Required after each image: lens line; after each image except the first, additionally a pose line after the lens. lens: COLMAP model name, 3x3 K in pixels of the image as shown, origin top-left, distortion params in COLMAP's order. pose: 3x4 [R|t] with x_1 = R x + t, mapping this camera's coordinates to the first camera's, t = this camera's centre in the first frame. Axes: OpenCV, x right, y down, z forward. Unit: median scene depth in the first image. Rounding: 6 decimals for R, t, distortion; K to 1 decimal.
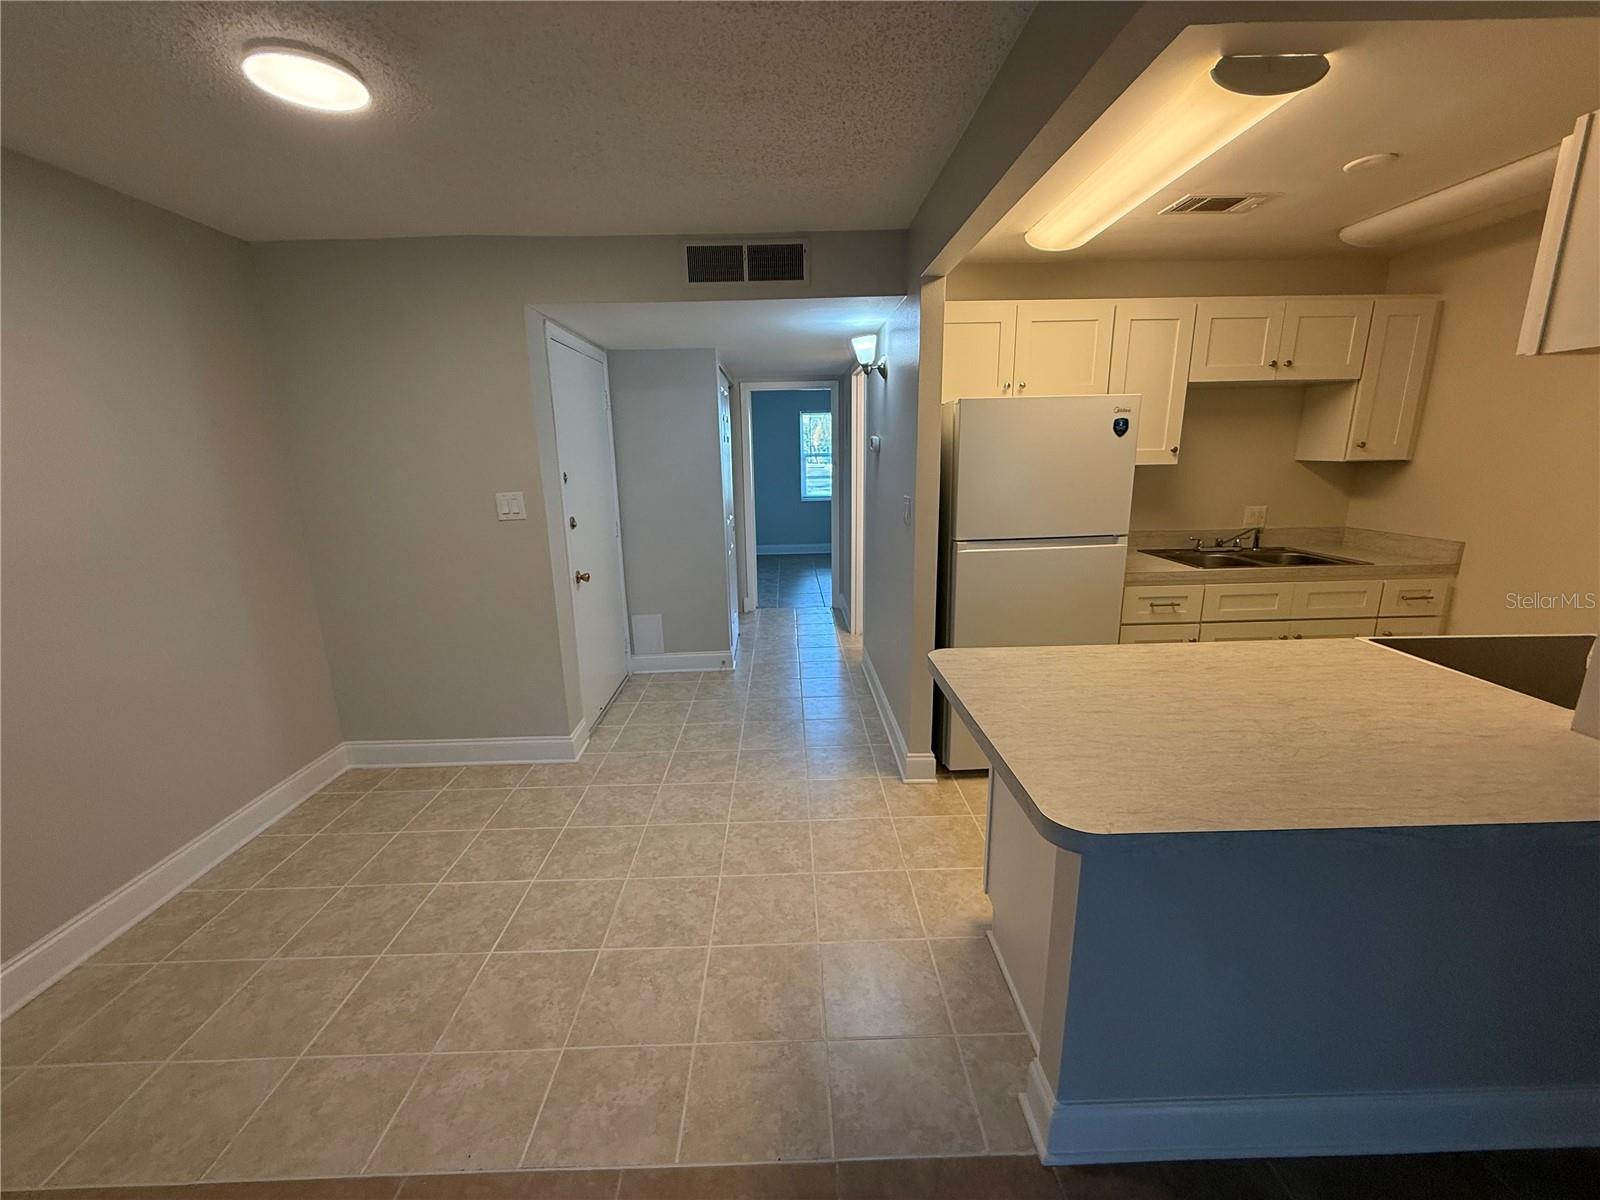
lens RADIAL K [[639.0, 0, 796.5], [0, 639.0, 599.6], [0, 0, 1]] dist [0.000009, -0.000385]
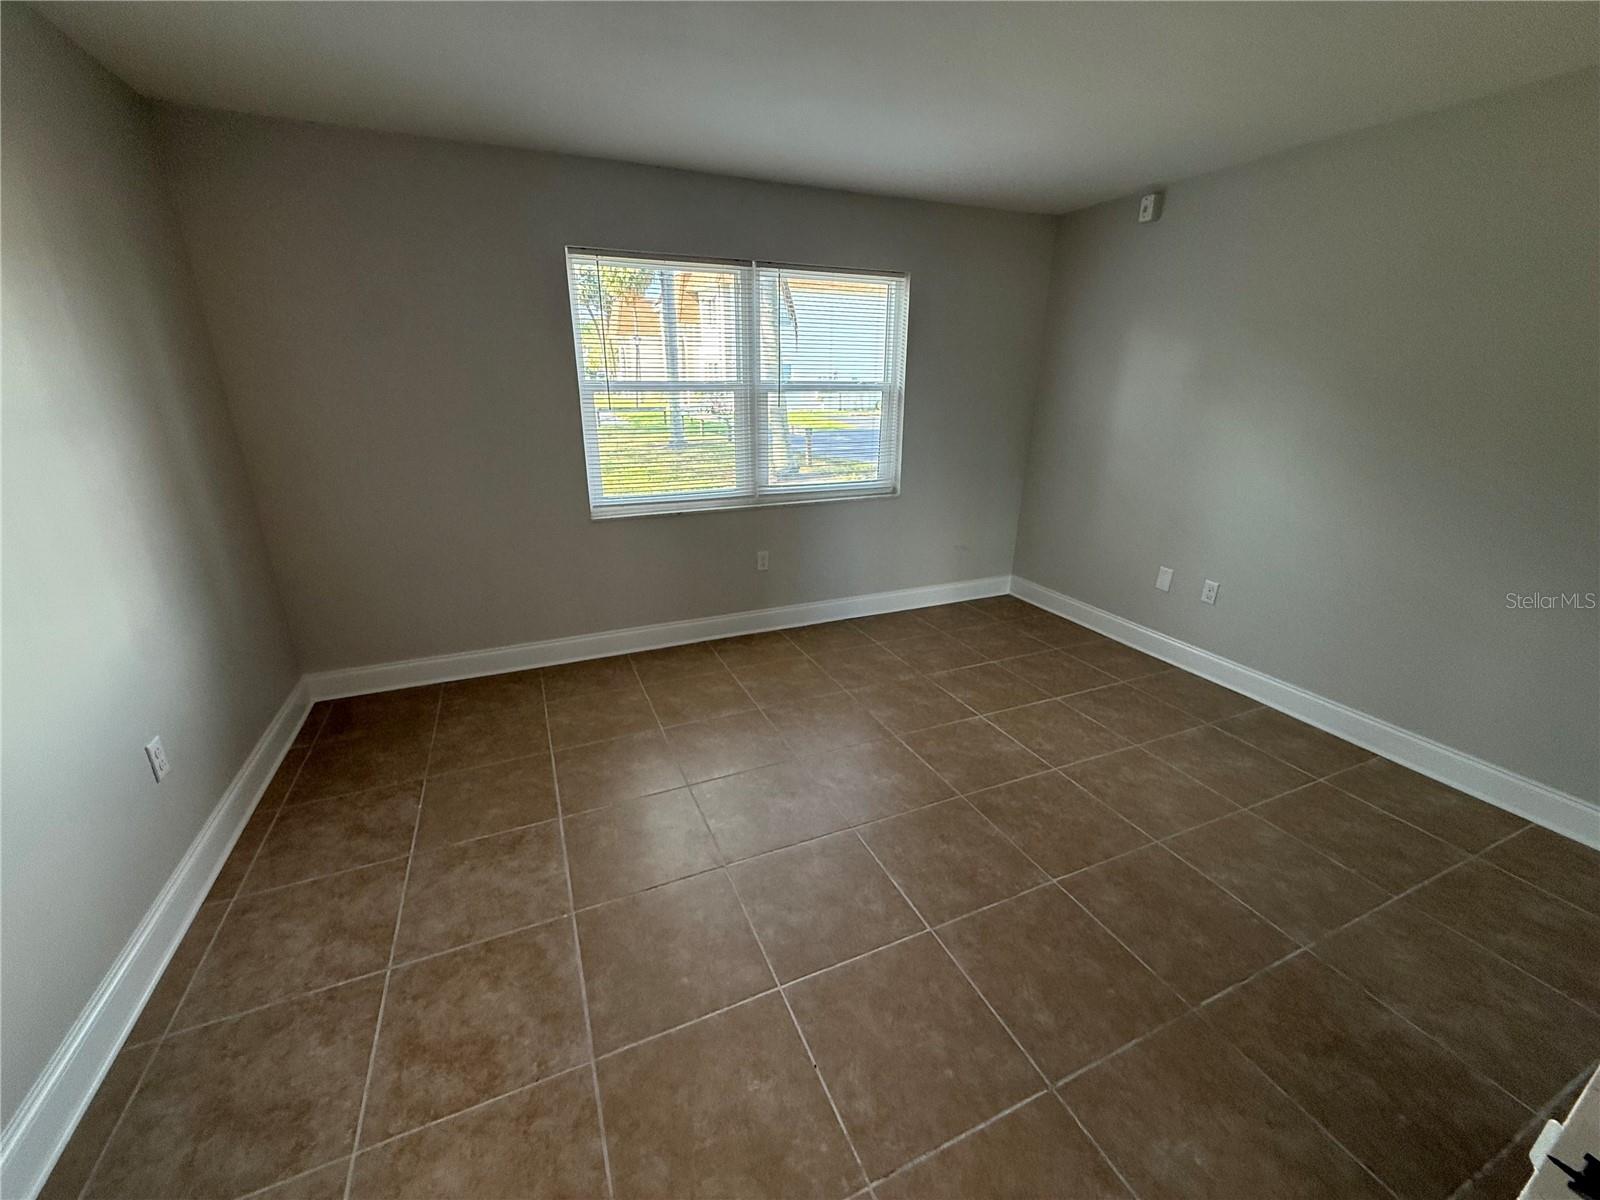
lens RADIAL K [[639.0, 0, 796.9], [0, 639.0, 595.5], [0, 0, 1]] dist [0.000009, -0.000385]
pose [[0.923265, -0.097791, 0.371510, -0.075556], [0.059866, 0.991868, 0.112309, -0.467676], [-0.379471, -0.081451, 0.921611, 2.020587]]
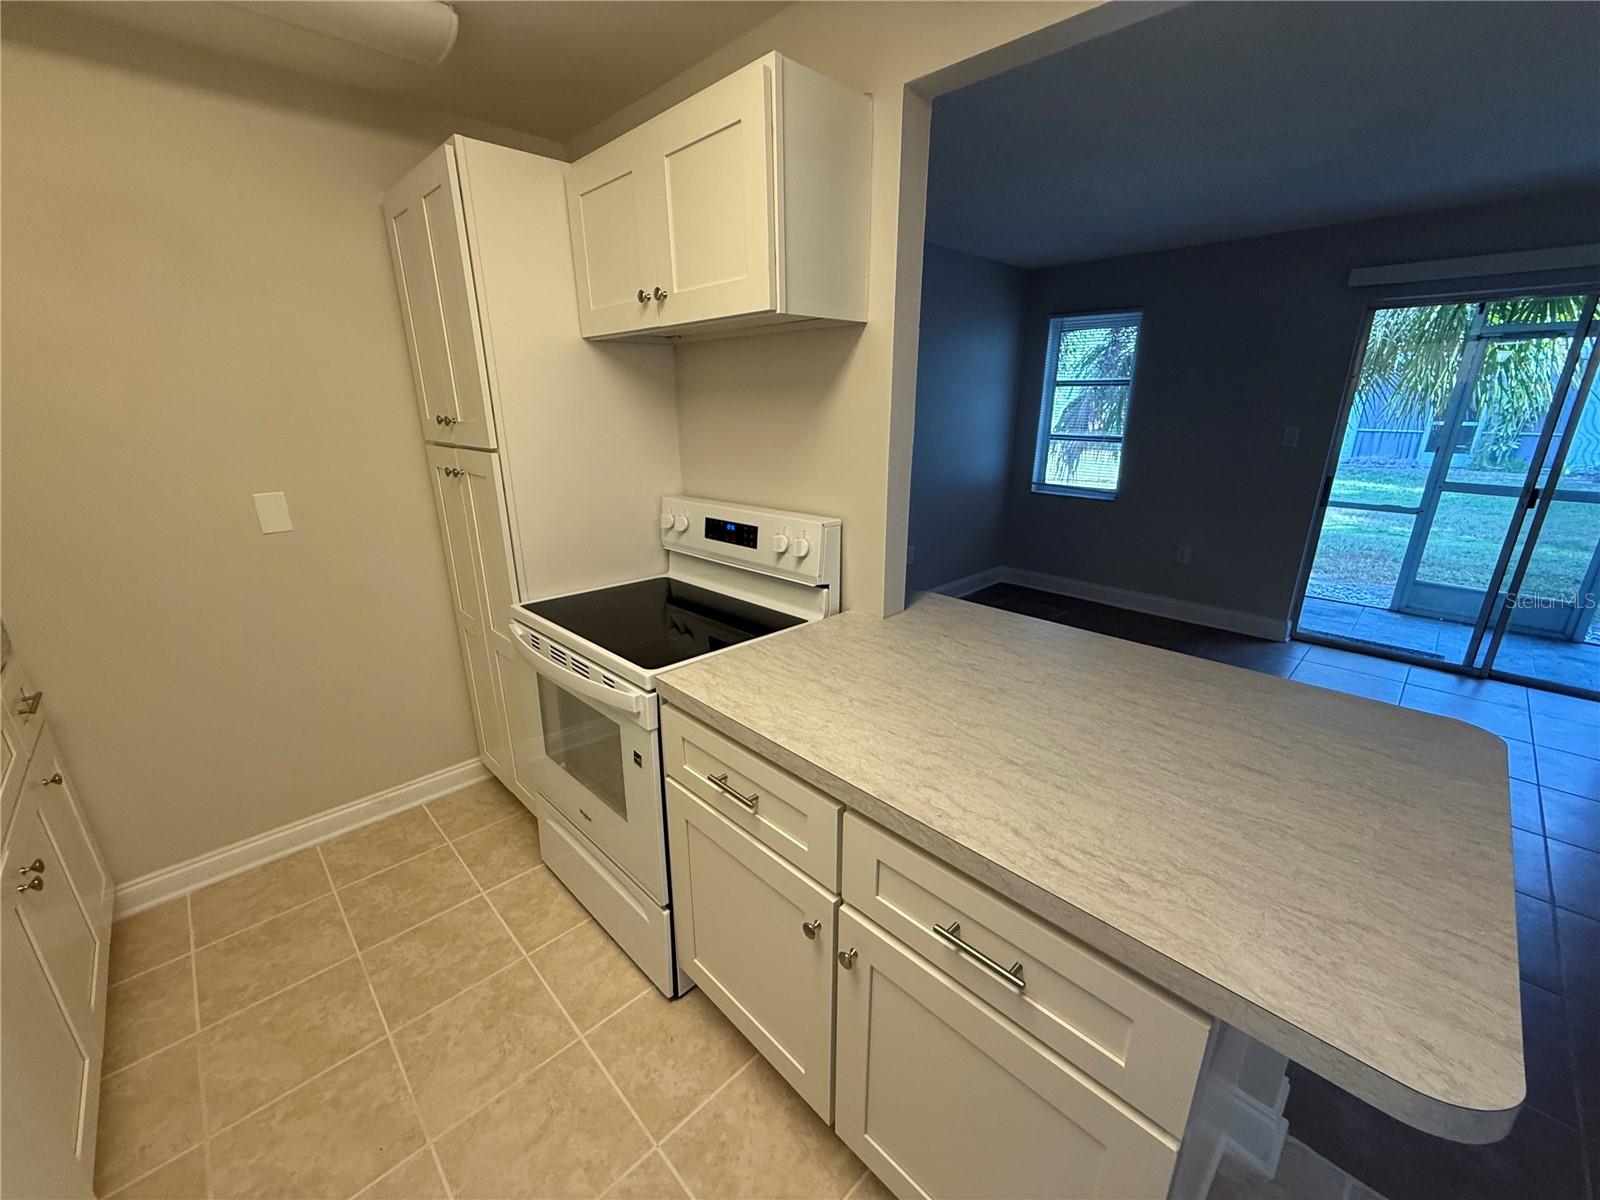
lens RADIAL K [[639.0, 0, 797.0], [0, 639.0, 597.7], [0, 0, 1]] dist [0.000009, -0.000385]
pose [[-0.681951, -0.198822, 0.703856, 0.171646], [0.183313, 0.885164, 0.427646, -0.195146], [-0.708053, 0.420659, -0.567192, 0.819223]]
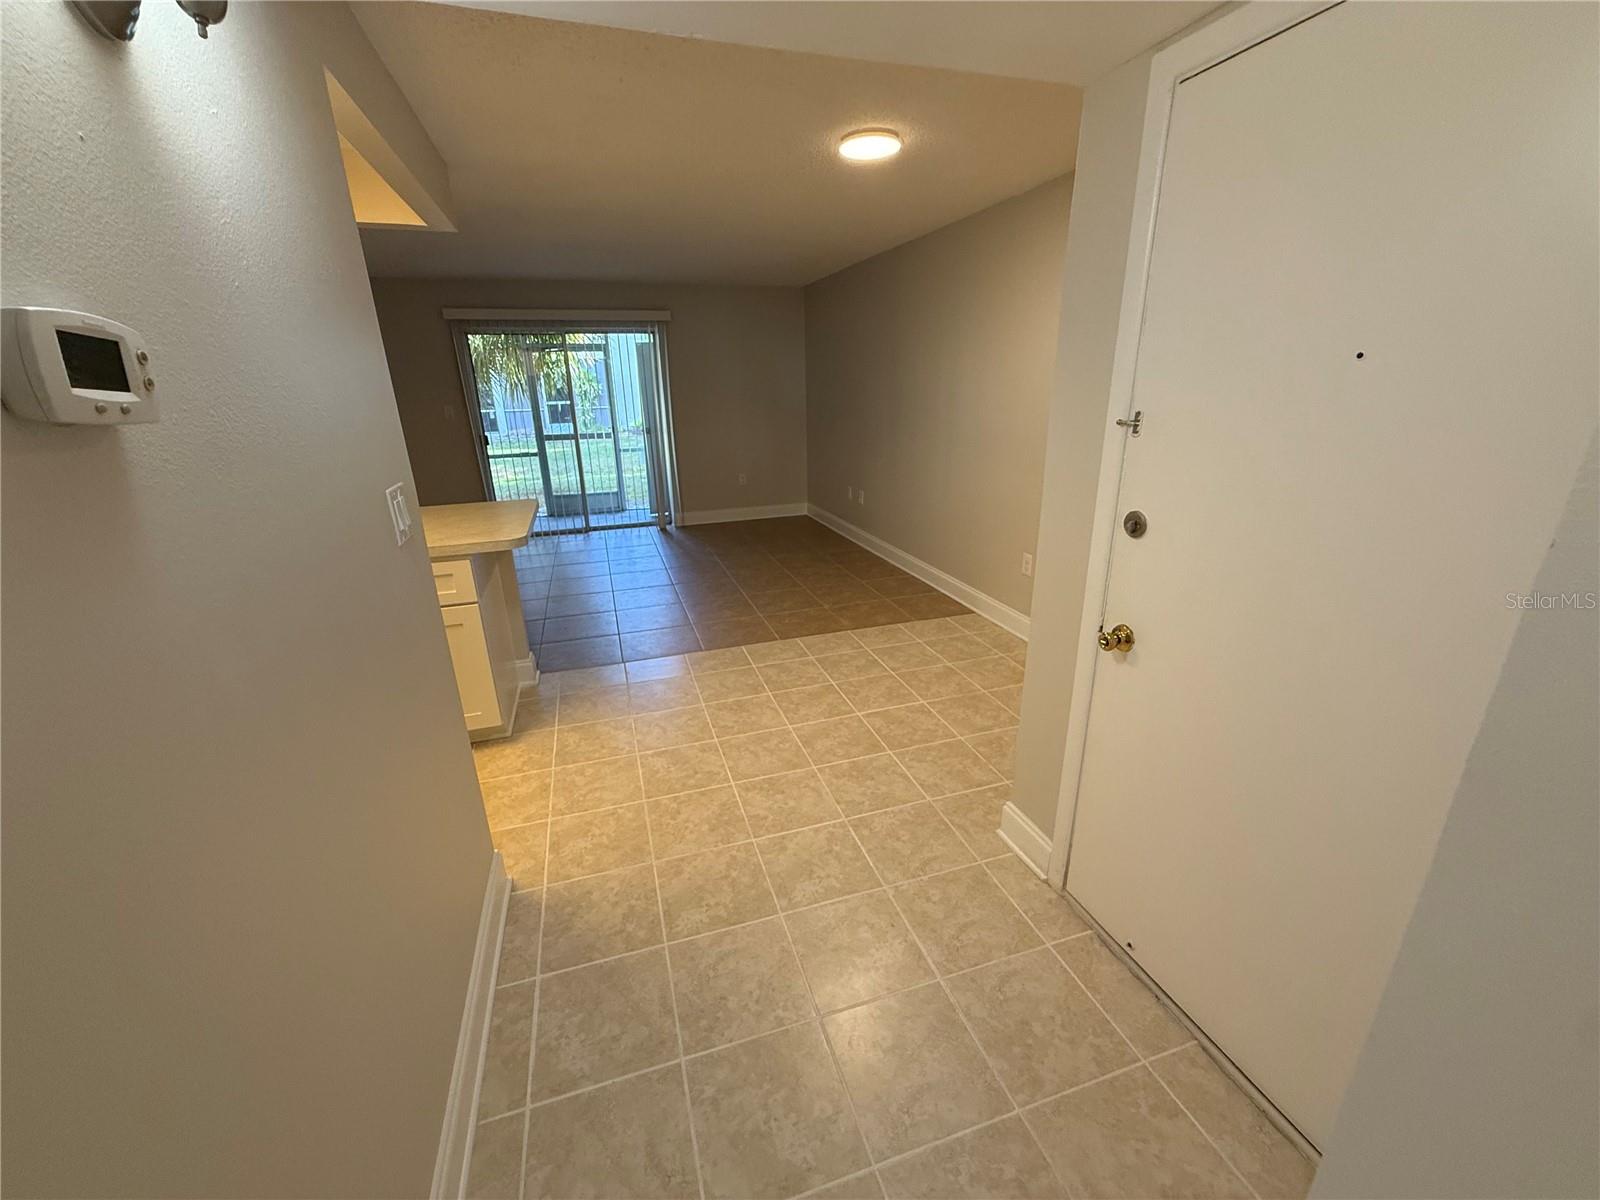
lens RADIAL K [[639.0, 0, 795.5], [0, 639.0, 598.5], [0, 0, 1]] dist [0.000009, -0.000385]
pose [[-0.958173, 0.131684, -0.254095, 0.007763], [-0.024678, 0.846530, 0.531769, -0.350304], [0.285125, 0.515797, -0.807872, 1.487164]]
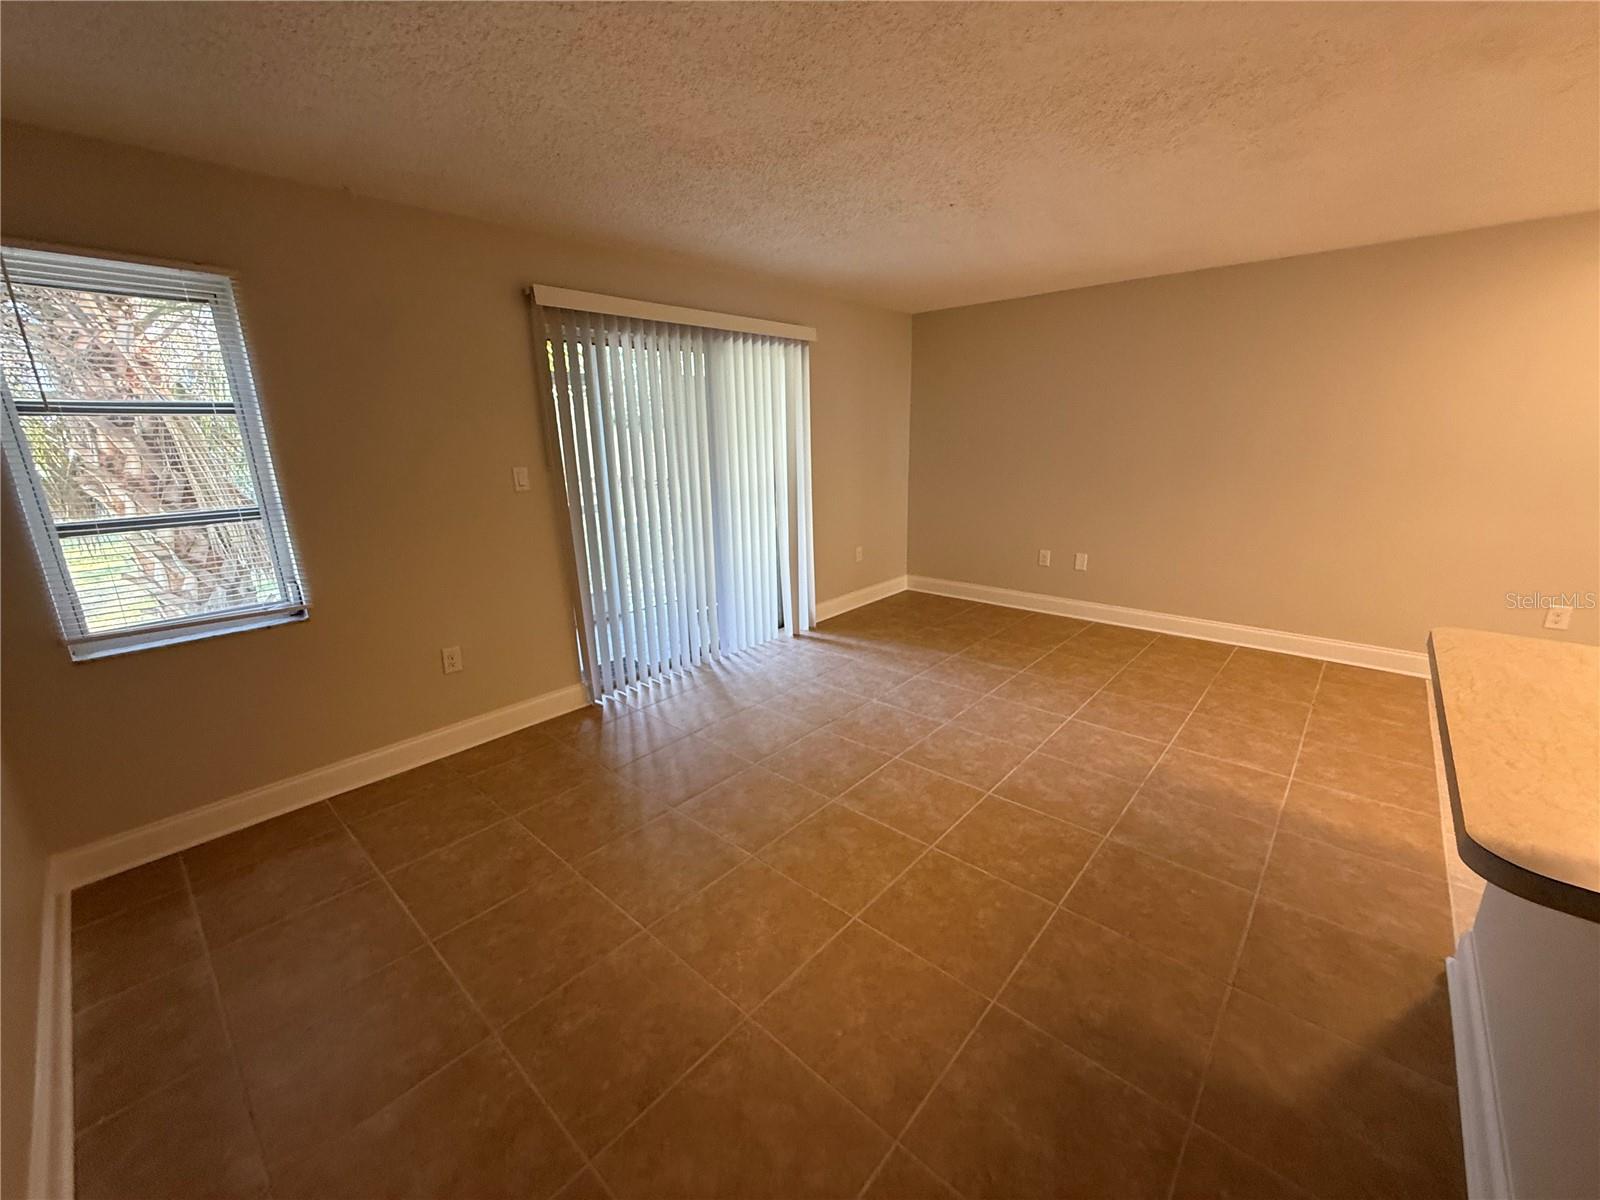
lens RADIAL K [[639.0, 0, 799.7], [0, 639.0, 604.7], [0, 0, 1]] dist [0.000009, -0.000385]
pose [[-0.680235, 0.227325, -0.696852, 0.943451], [-0.135918, 0.895088, 0.424670, -0.066559], [0.720282, 0.383590, -0.577973, 0.241863]]
